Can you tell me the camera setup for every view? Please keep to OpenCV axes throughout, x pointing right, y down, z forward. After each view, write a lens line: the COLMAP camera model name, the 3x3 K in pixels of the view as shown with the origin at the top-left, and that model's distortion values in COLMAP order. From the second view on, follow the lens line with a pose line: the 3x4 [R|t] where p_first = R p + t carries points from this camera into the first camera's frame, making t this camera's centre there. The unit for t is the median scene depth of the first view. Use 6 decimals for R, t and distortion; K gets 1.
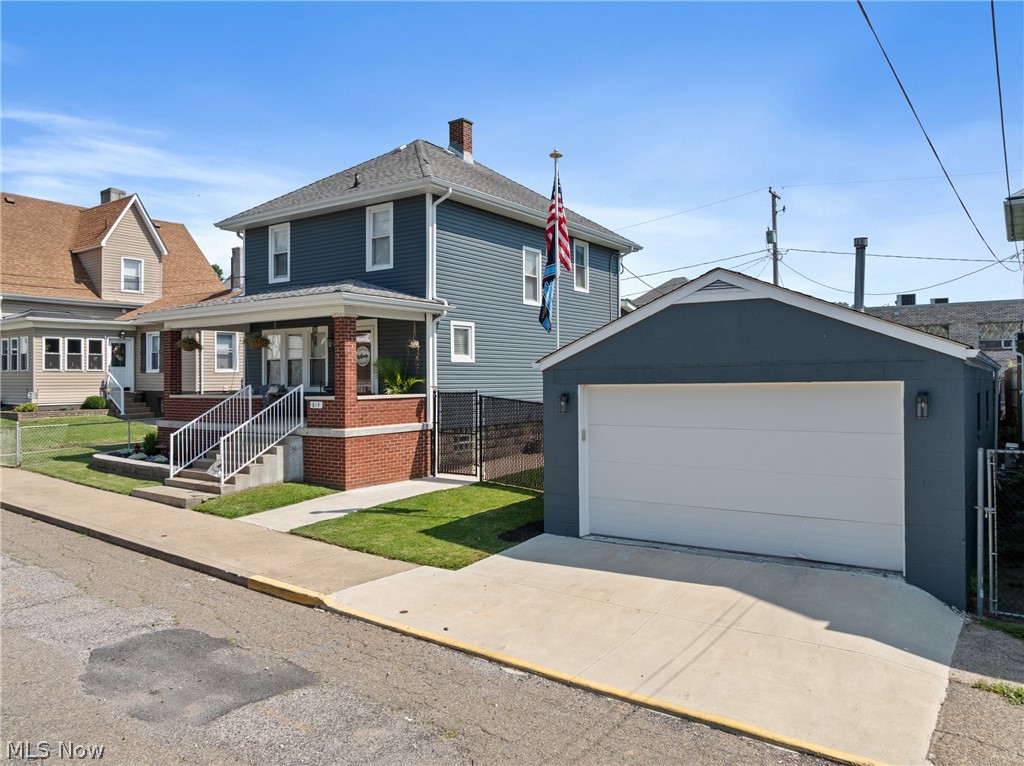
lens RADIAL K [[721.4, 0, 511.8], [0, 721.4, 384.7], [0, 0, 1]] dist [-0.034927, 0.013505]
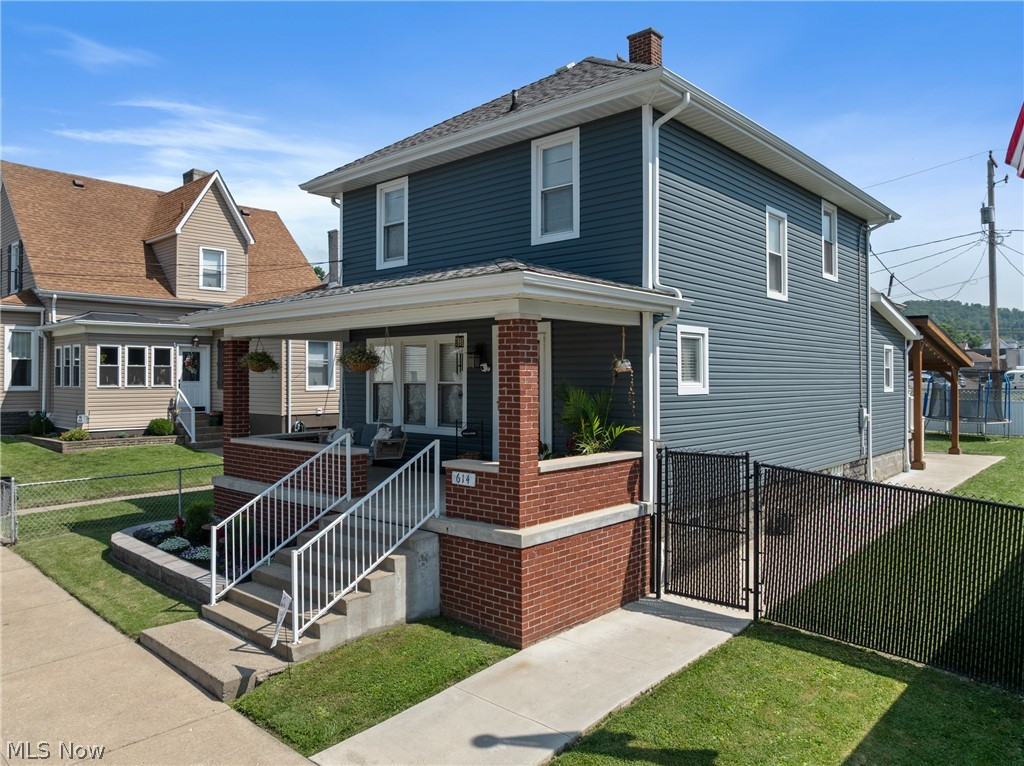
lens RADIAL K [[721.4, 0, 522.9], [0, 721.4, 394.5], [0, 0, 1]] dist [-0.034927, 0.013505]
pose [[0.993354, 0.007640, -0.114847, -0.134688], [-0.006049, 0.999881, 0.014195, -0.037203], [0.114942, -0.013406, 0.993282, 0.375592]]
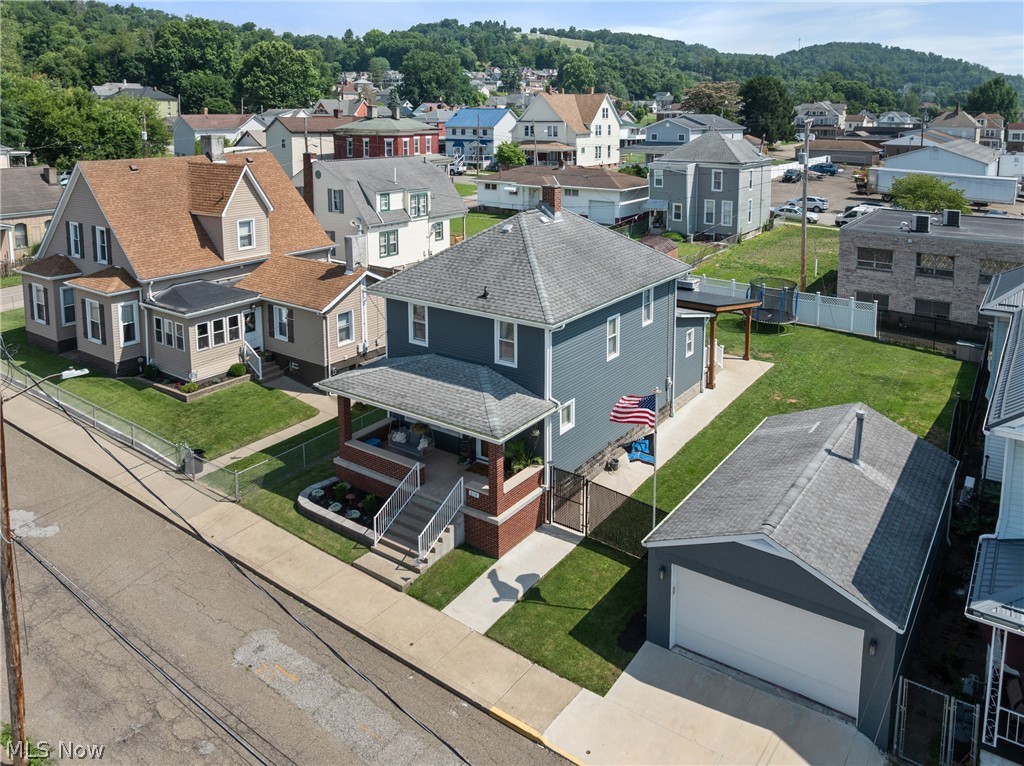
lens RADIAL K [[721.4, 0, 541.9], [0, 721.4, 257.3], [0, 0, 1]] dist [-0.034927, 0.013505]
pose [[0.999815, 0.002914, 0.019015, -0.136688], [-0.006112, 0.985359, 0.170381, -0.557520], [-0.018240, -0.170466, 0.985195, -0.265417]]
